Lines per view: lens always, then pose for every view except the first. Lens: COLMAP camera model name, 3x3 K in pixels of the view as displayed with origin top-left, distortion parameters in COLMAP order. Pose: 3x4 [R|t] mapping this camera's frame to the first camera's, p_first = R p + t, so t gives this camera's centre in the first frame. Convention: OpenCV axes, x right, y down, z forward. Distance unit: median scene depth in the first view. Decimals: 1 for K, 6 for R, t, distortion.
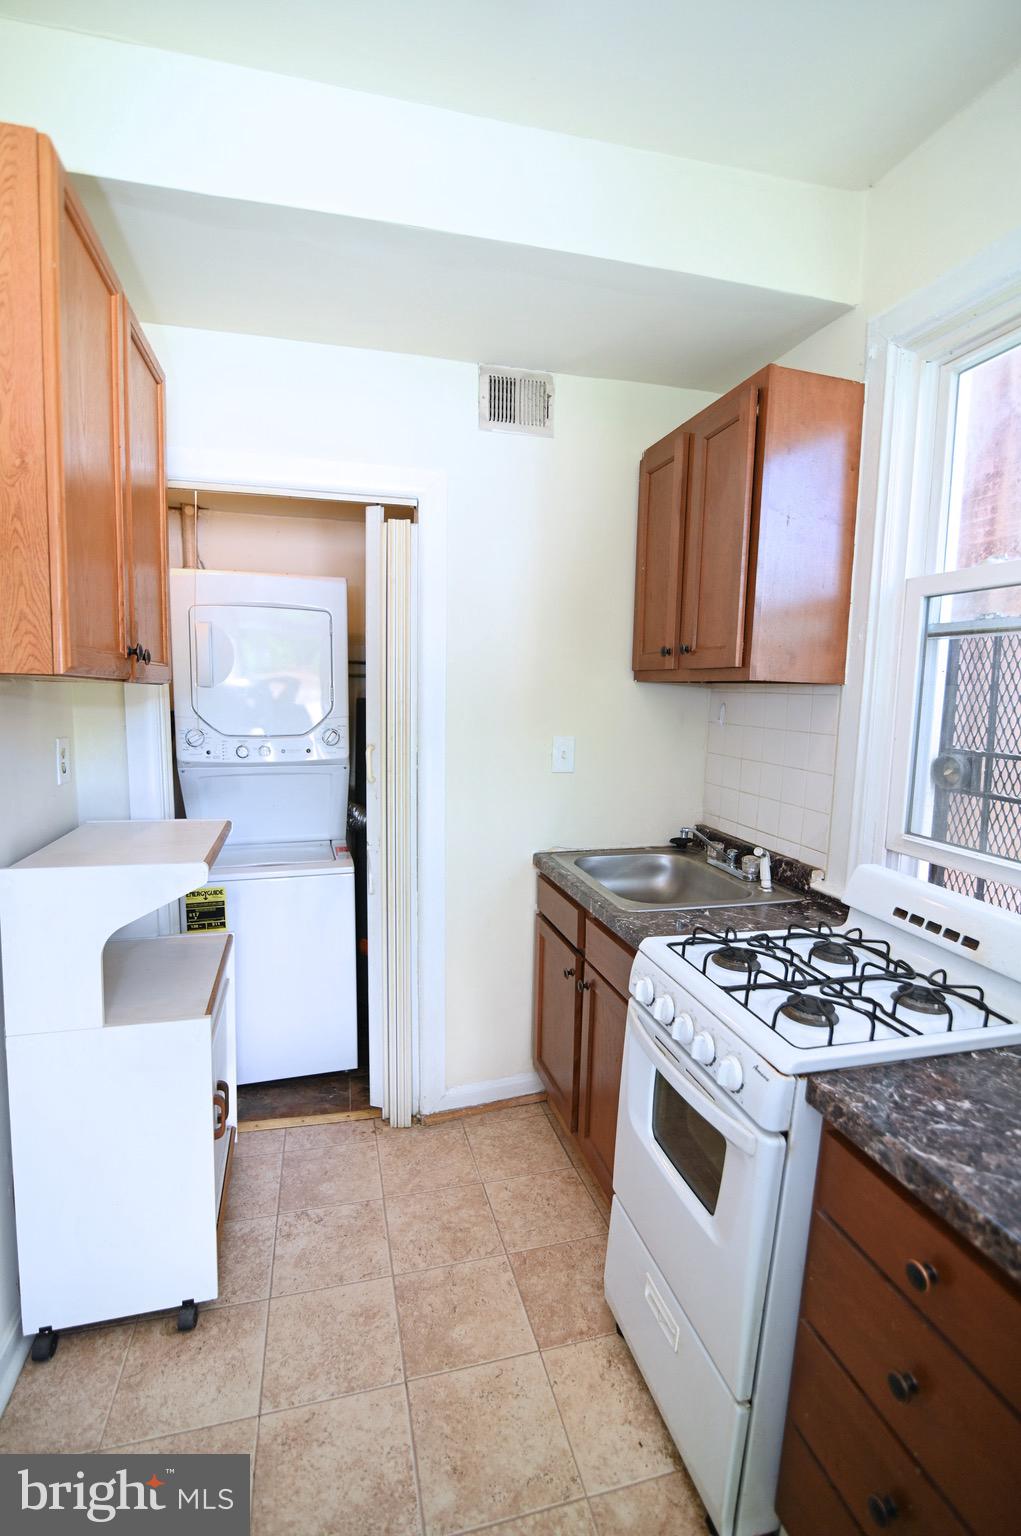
lens RADIAL K [[701.6, 0, 505.0], [0, 701.6, 770.6], [0, 0, 1]] dist [-0.019471, 0.000752]
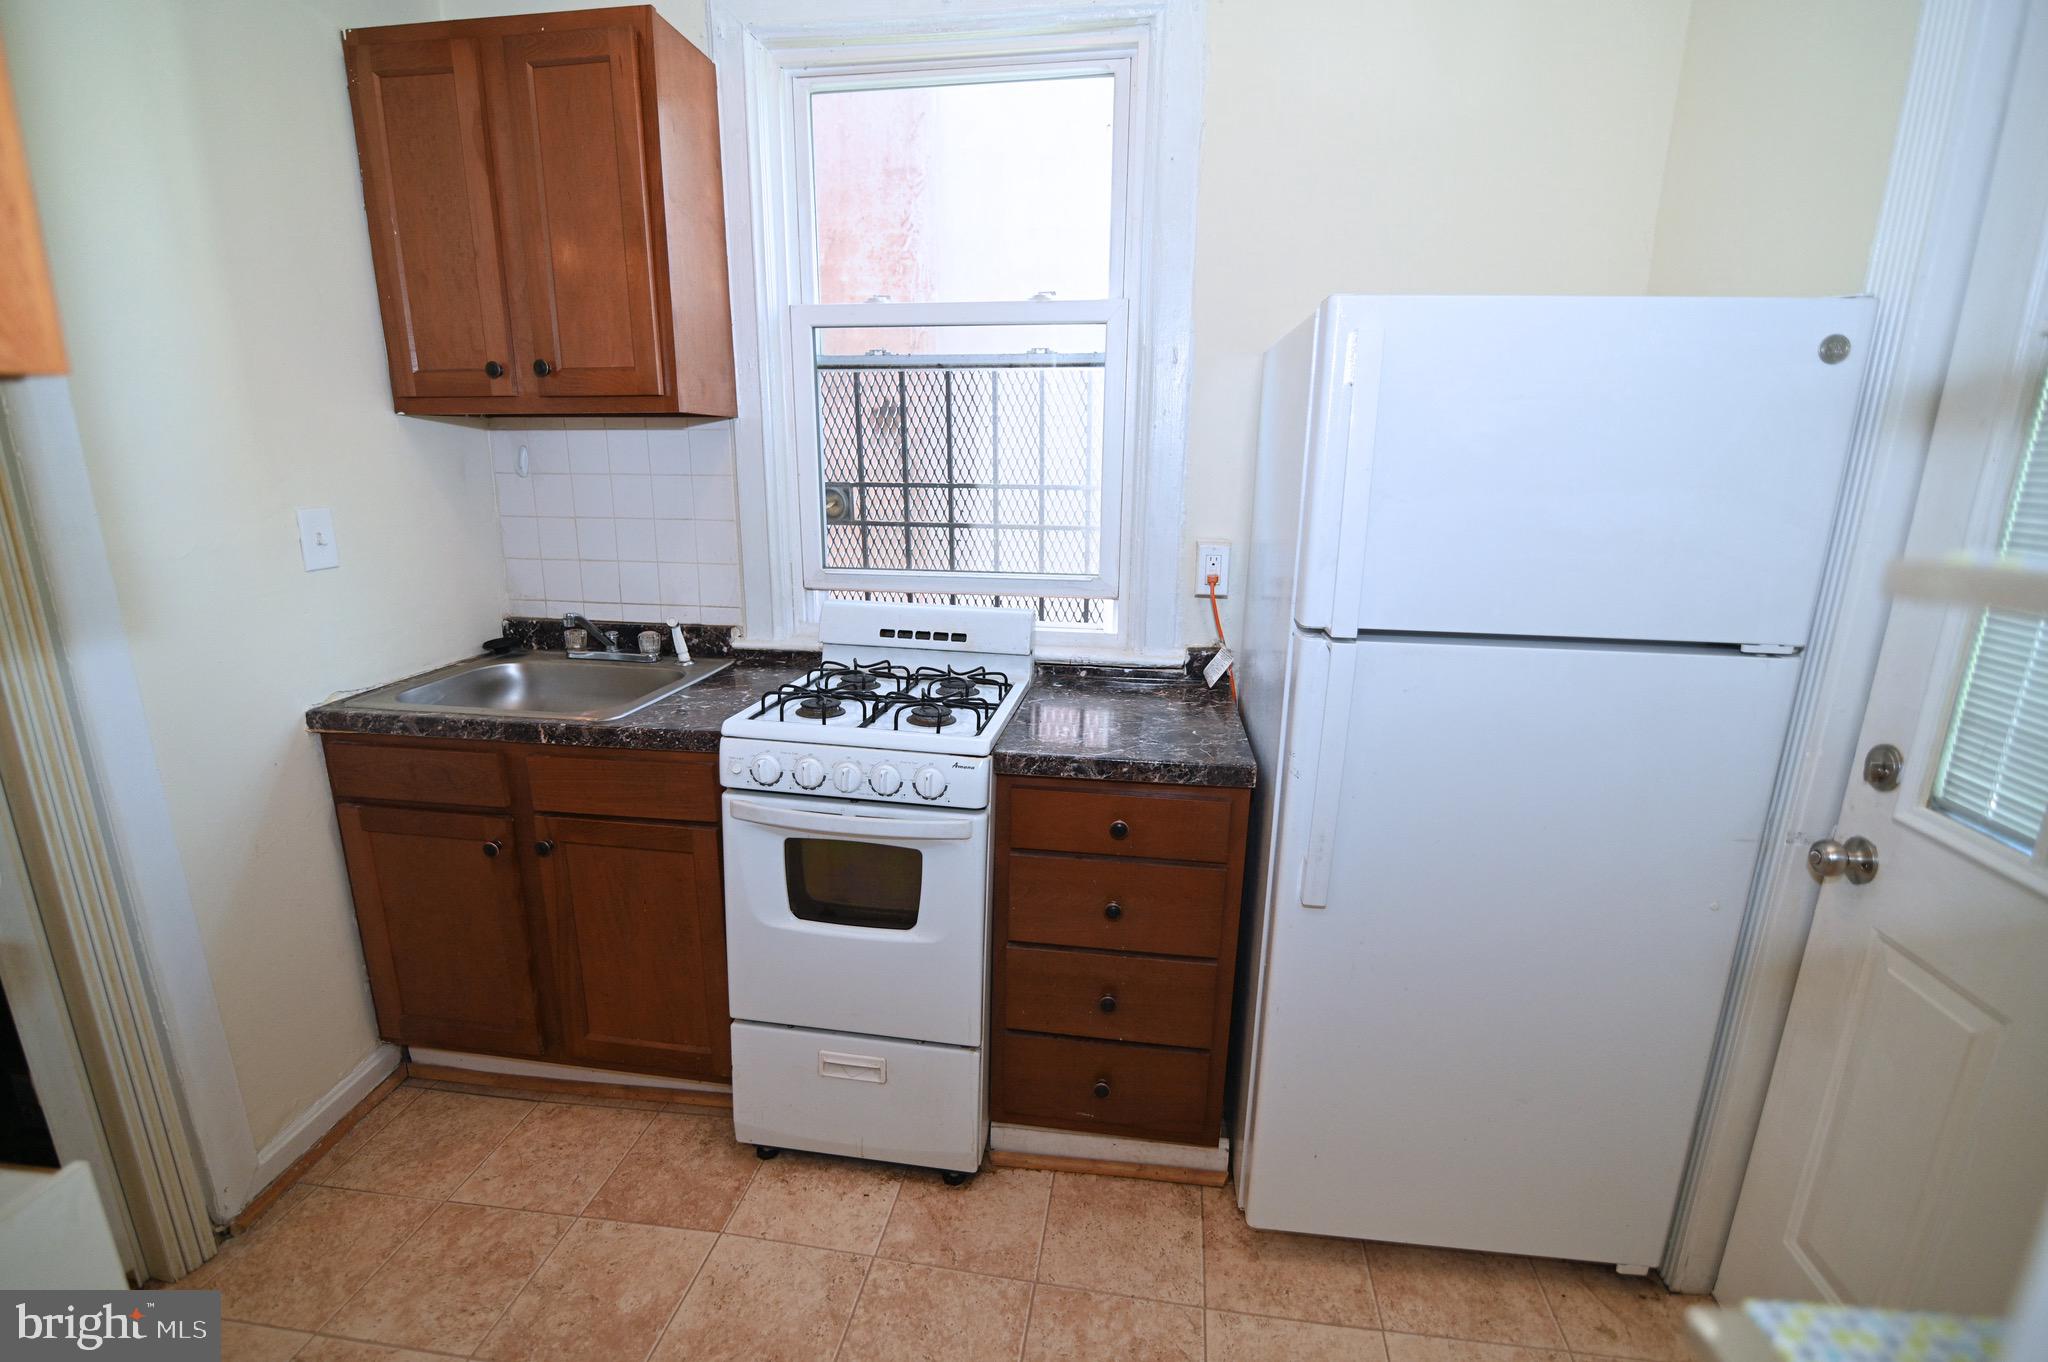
lens RADIAL K [[935.4, 0, 1023.3], [0, 935.4, 685.5], [0, 0, 1]] dist [-0.019471, 0.000752]
pose [[0.403825, -0.245760, 0.881208, -0.545691], [0.110580, 0.969291, 0.219651, -0.011300], [-0.908128, 0.008743, 0.418601, 0.163994]]
